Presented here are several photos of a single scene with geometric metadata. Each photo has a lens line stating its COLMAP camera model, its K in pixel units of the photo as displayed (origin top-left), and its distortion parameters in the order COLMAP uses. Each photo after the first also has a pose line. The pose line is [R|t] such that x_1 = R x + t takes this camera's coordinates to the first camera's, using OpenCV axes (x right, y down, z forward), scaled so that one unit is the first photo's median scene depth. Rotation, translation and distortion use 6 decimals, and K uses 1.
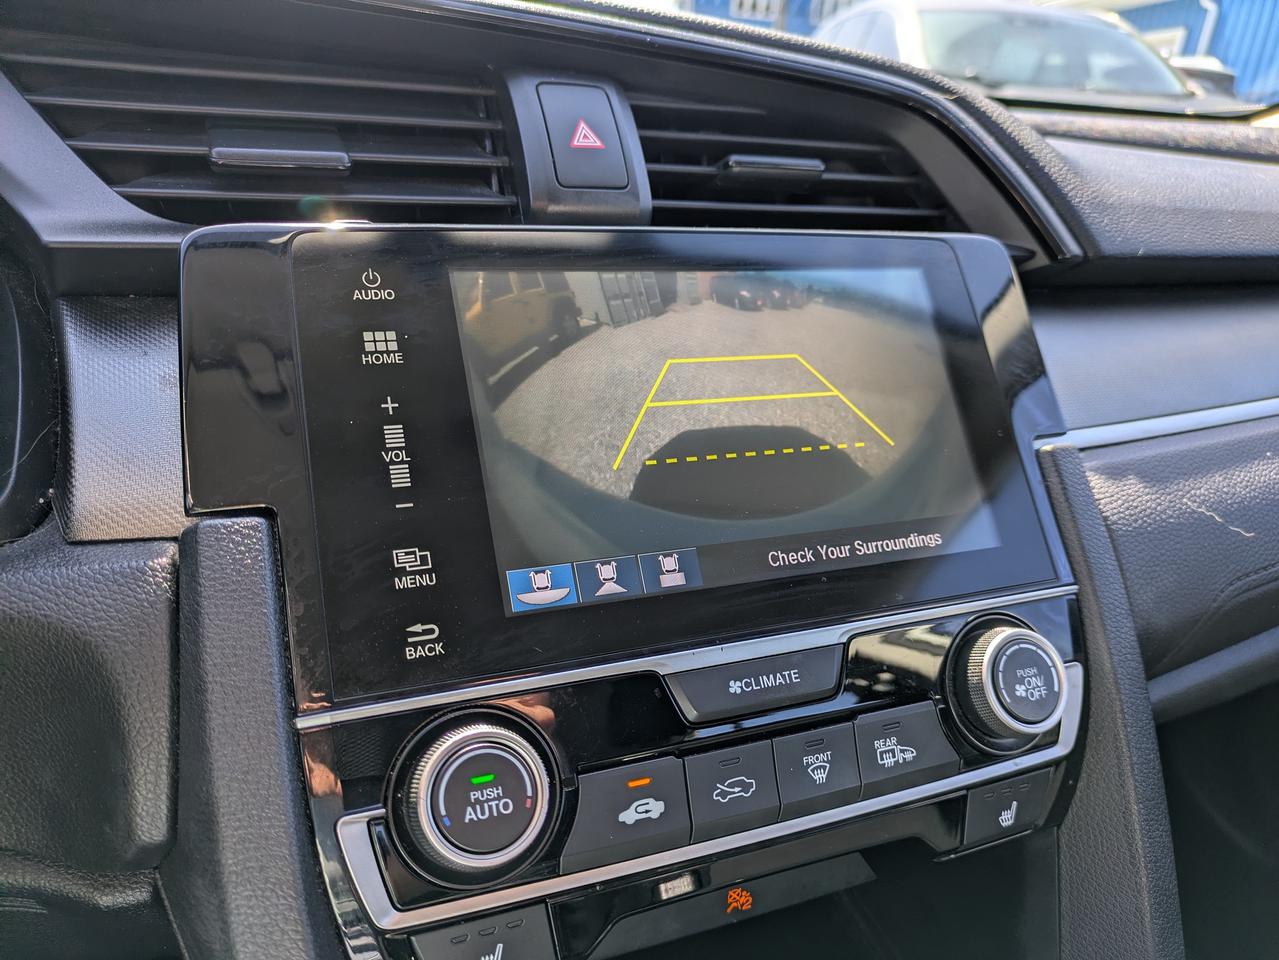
lens RADIAL K [[942.1, 0, 637.3], [0, 942.1, 513.0], [0, 0, 1]] dist [0.029293, -0.017116]
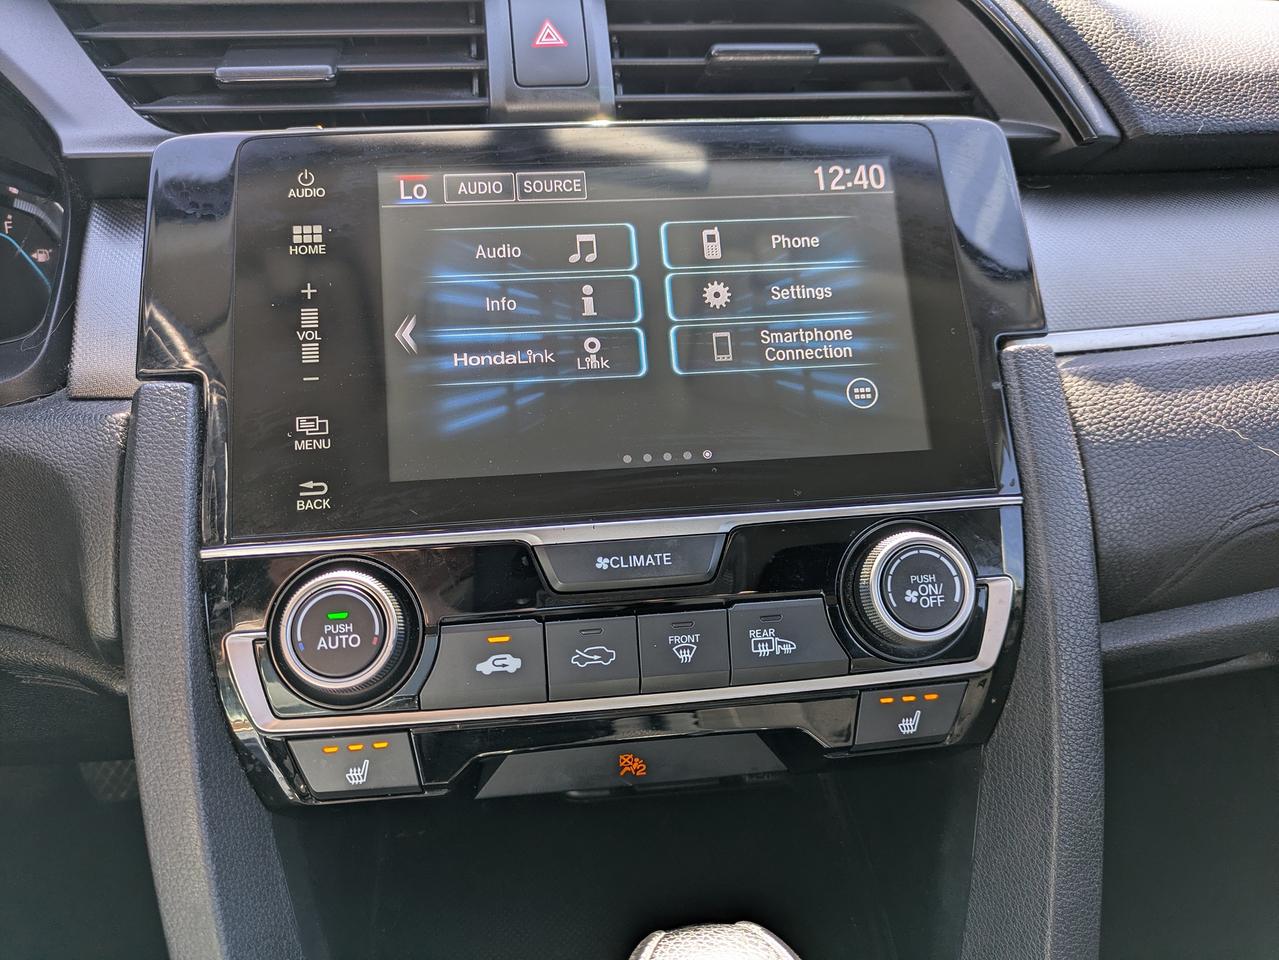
lens RADIAL K [[942.1, 0, 633.2], [0, 942.1, 488.0], [0, 0, 1]] dist [0.029293, -0.017116]
pose [[0.960348, 0.064505, -0.271238, 0.411307], [-0.045994, 0.996192, 0.074063, 0.019142], [0.274982, -0.058651, 0.959659, -0.004255]]
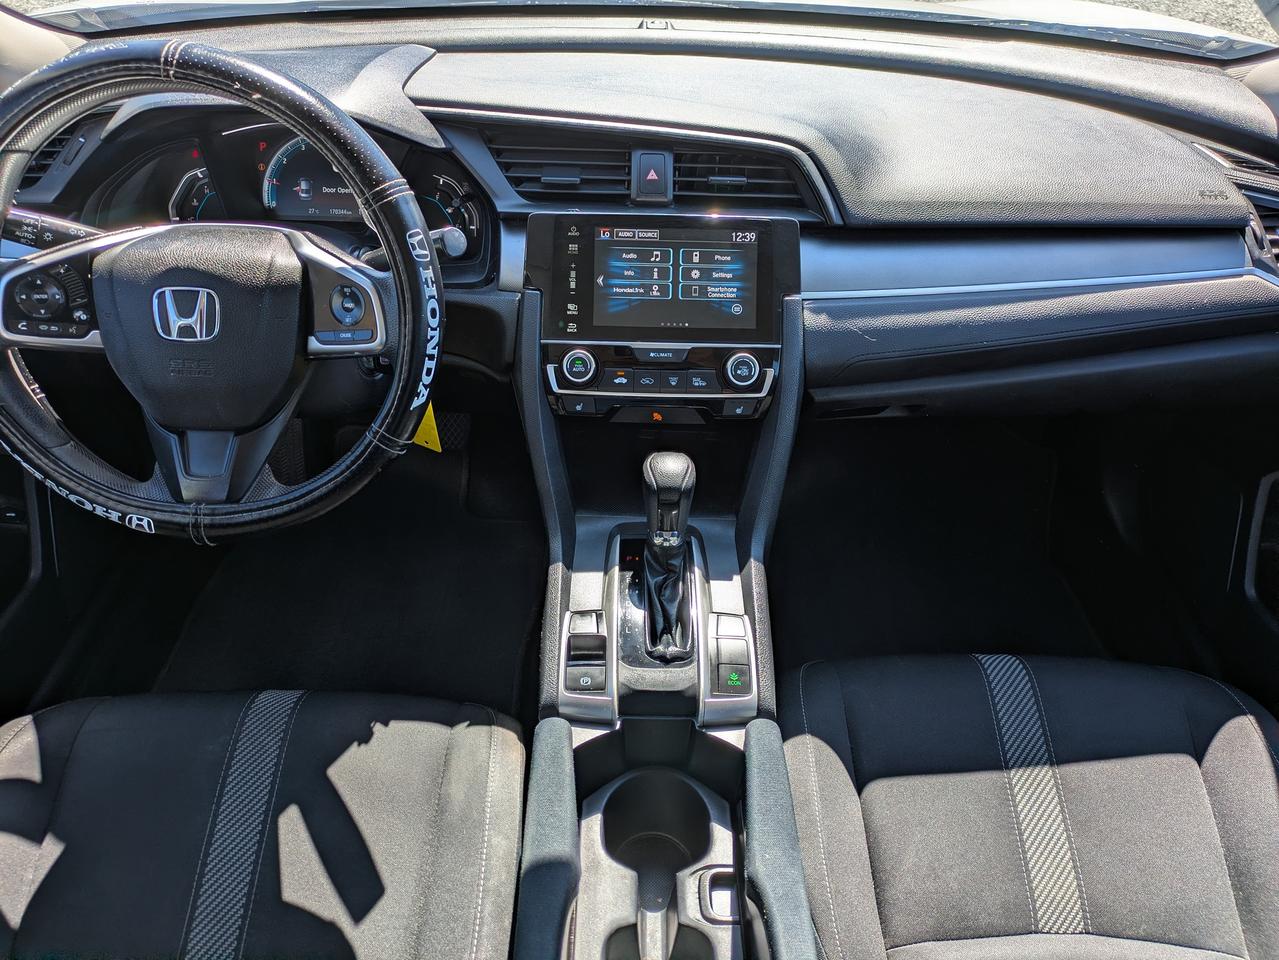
lens RADIAL K [[942.1, 0, 656.5], [0, 942.1, 460.8], [0, 0, 1]] dist [0.029293, -0.017116]
pose [[0.924109, 0.214629, -0.316159, 1.345589], [-0.123057, 0.950436, 0.285532, -0.465088], [0.361772, -0.224957, 0.904718, -2.371437]]
